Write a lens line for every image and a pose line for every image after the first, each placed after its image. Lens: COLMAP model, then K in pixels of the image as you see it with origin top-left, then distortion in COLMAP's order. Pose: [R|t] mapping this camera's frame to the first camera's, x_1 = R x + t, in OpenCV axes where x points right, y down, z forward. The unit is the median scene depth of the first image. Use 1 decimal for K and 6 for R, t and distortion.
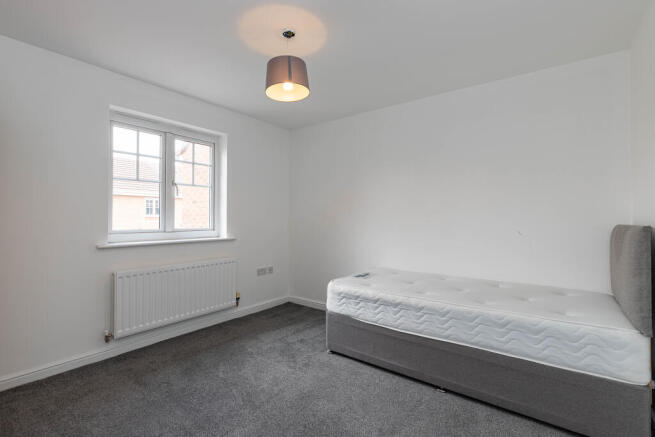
lens RADIAL K [[296.0, 0, 327.5], [0, 296.0, 218.5], [0, 0, 1]] dist [0.000855, 0.000037]
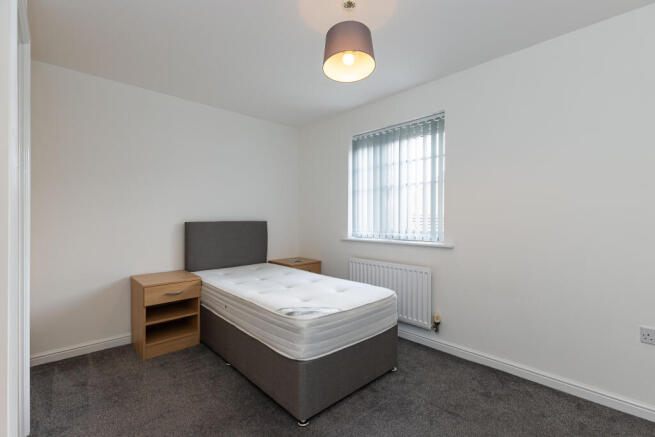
lens RADIAL K [[296.0, 0, 327.5], [0, 296.0, 218.5], [0, 0, 1]] dist [0.000855, 0.000037]
pose [[-0.162940, -0.005744, -0.986619, 0.541726], [-0.001436, 0.999983, -0.005584, 0.001884], [0.986635, 0.000507, -0.162945, 0.902697]]
